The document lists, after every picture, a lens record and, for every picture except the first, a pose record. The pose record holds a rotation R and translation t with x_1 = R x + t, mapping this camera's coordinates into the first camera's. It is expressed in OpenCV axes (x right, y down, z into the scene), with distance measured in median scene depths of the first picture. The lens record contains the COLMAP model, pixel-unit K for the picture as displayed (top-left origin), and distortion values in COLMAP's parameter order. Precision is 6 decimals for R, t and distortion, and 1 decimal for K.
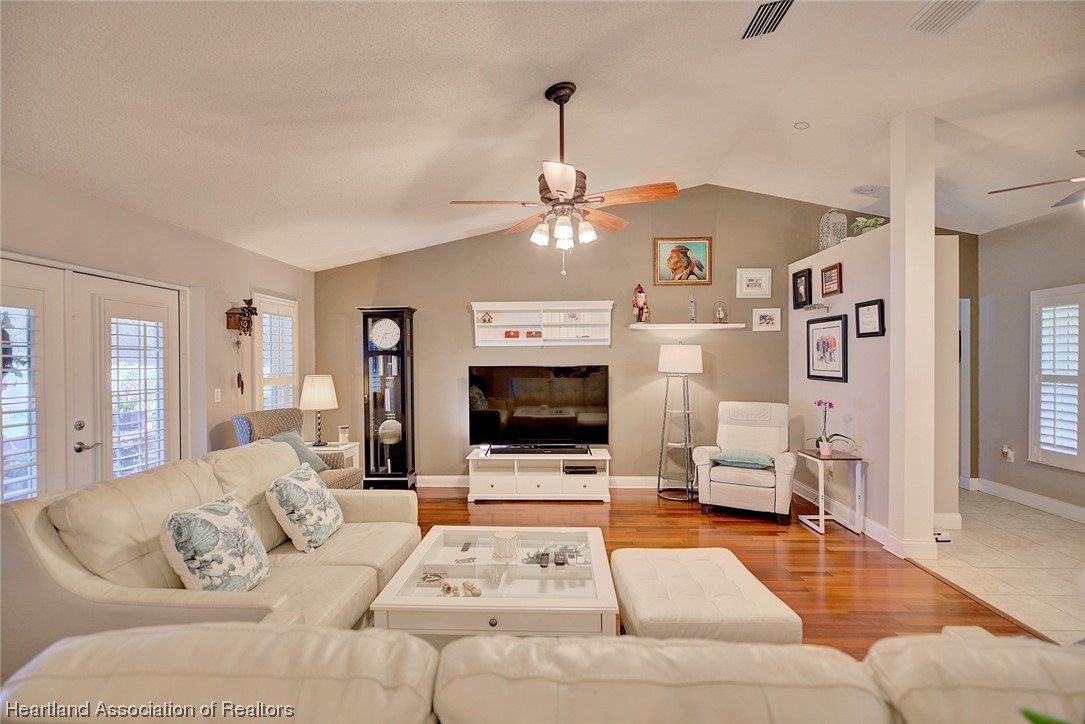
lens RADIAL K [[514.2, 0, 546.9], [0, 514.2, 365.4], [0, 0, 1]] dist [-0.001314, 0.000194]
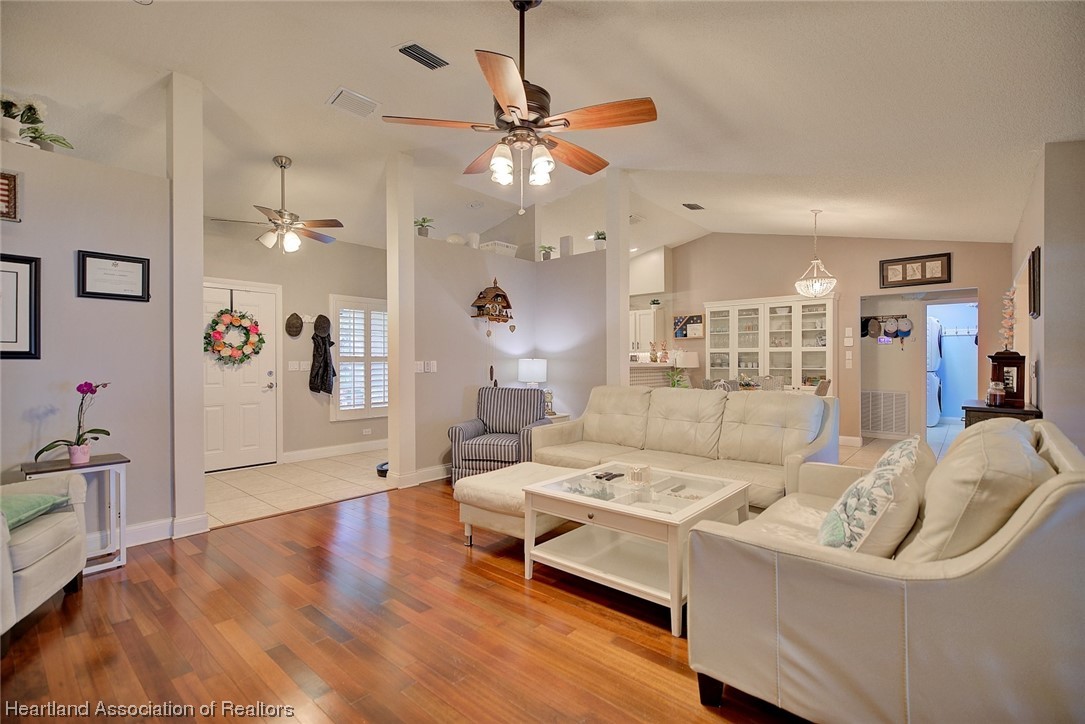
lens RADIAL K [[492.4, 0, 543.3], [0, 492.4, 363.1], [0, 0, 1]] dist [-0.002995, -0.000654]
pose [[-0.783813, 0.004531, 0.620981, -0.280051], [0.010476, 0.999928, 0.005928, 0.034967], [-0.620909, 0.011152, -0.783803, 0.908301]]
